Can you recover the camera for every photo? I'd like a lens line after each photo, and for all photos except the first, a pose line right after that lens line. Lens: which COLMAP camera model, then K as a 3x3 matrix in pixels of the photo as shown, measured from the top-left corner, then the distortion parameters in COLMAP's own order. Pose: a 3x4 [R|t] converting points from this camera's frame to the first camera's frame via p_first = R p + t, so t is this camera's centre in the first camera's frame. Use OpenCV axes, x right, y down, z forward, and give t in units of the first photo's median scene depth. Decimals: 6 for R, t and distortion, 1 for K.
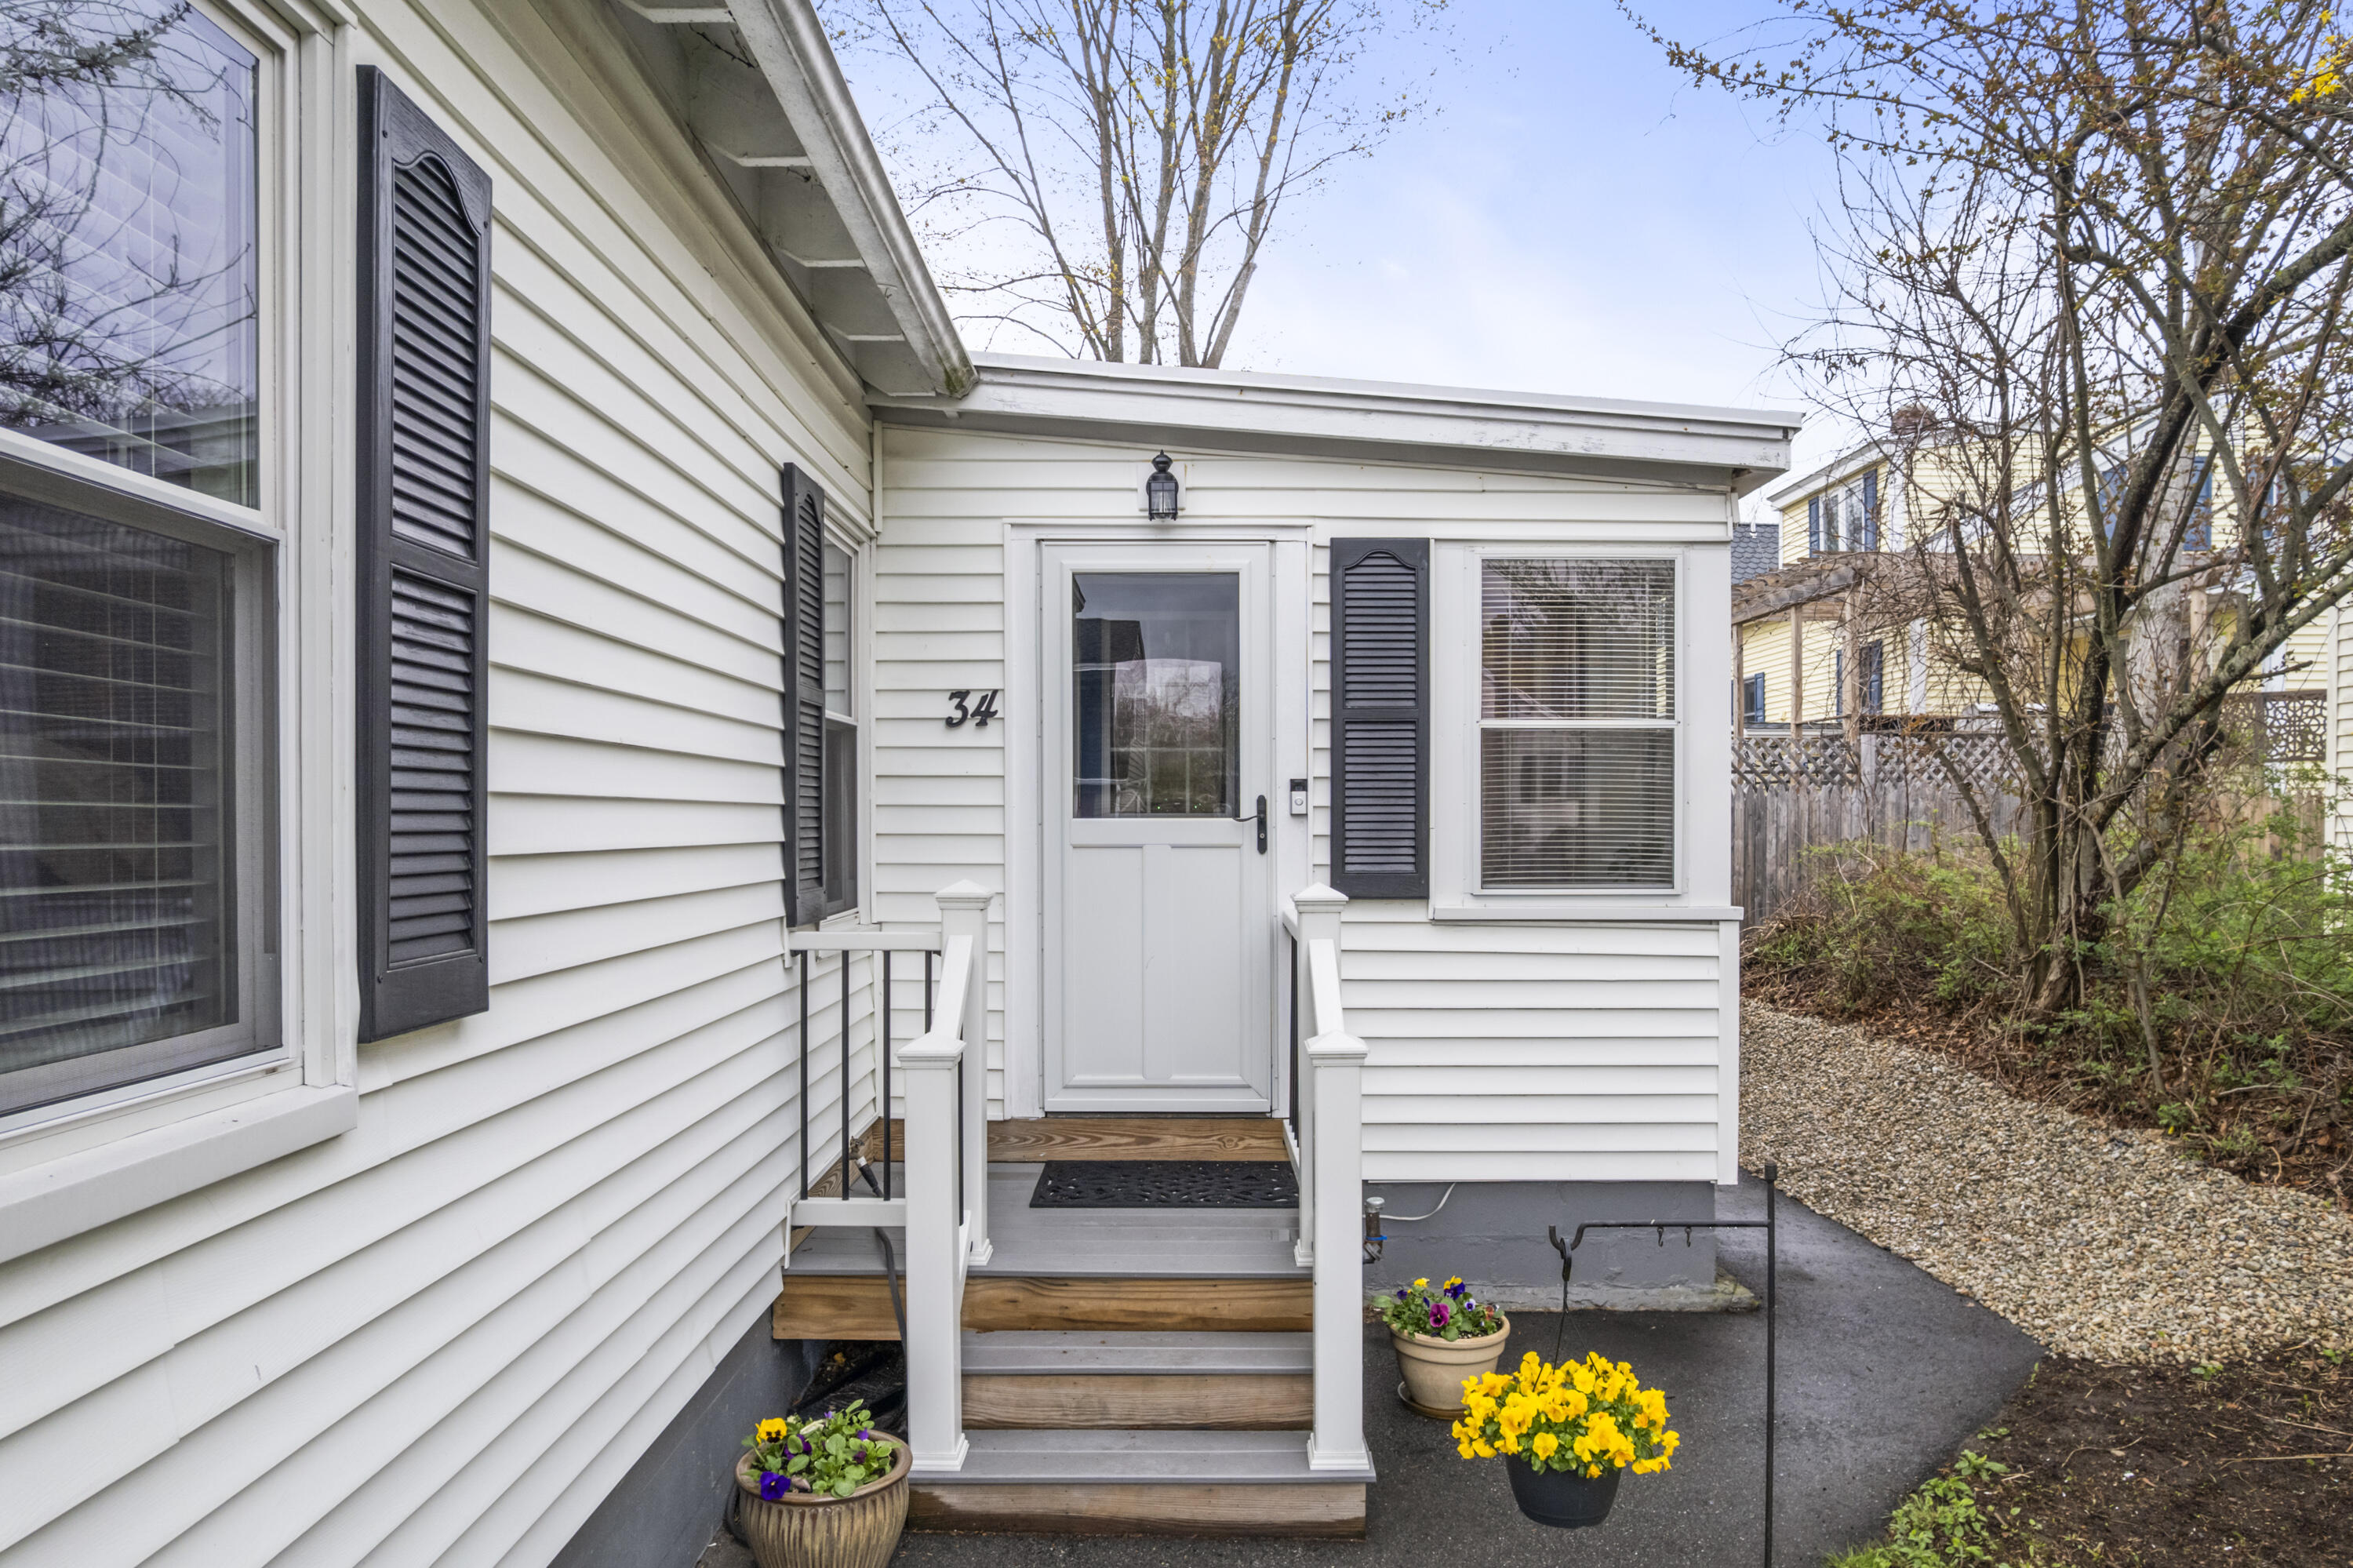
lens RADIAL K [[1491.2, 0, 1178.7], [0, 1491.2, 798.0], [0, 0, 1]] dist [-0.028299, 0.007856]
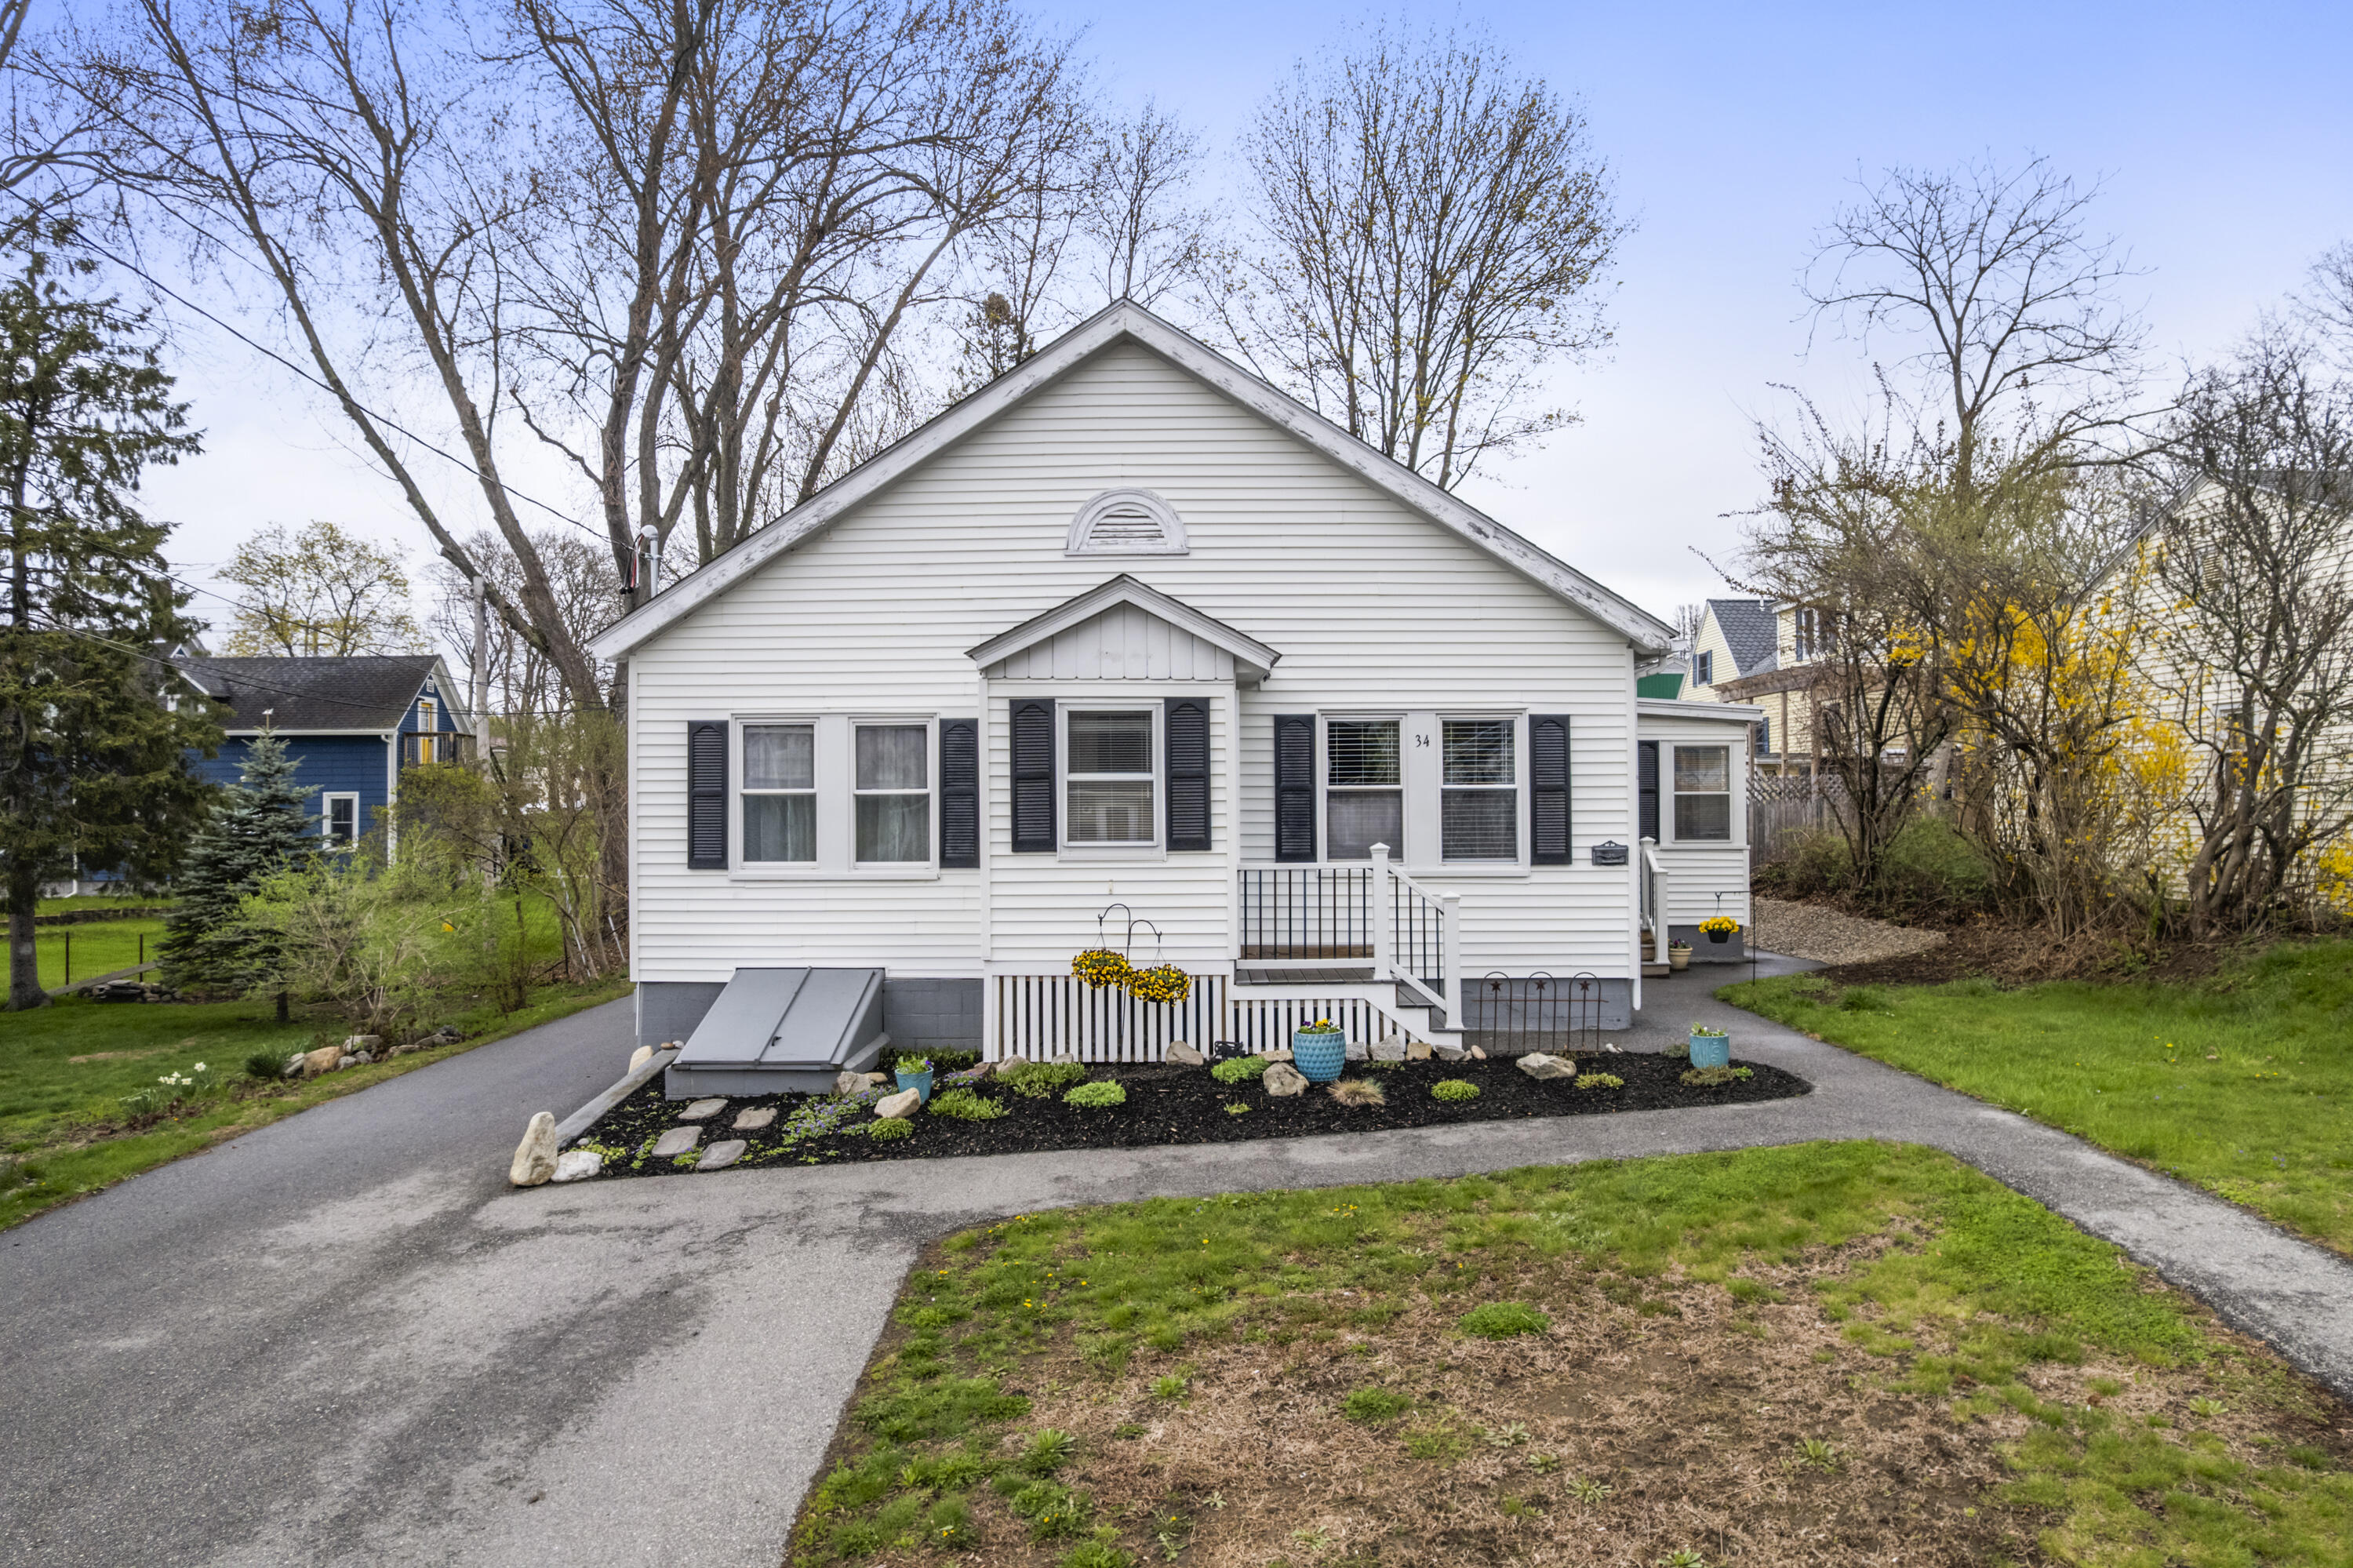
lens RADIAL K [[1491.2, 0, 1175.0], [0, 1491.2, 787.4], [0, 0, 1]] dist [-0.028299, 0.007856]
pose [[0.999935, -0.002486, -0.011163, -0.662946], [0.002529, 0.999989, 0.003897, -0.056080], [0.011153, -0.003925, 0.999930, -1.780511]]
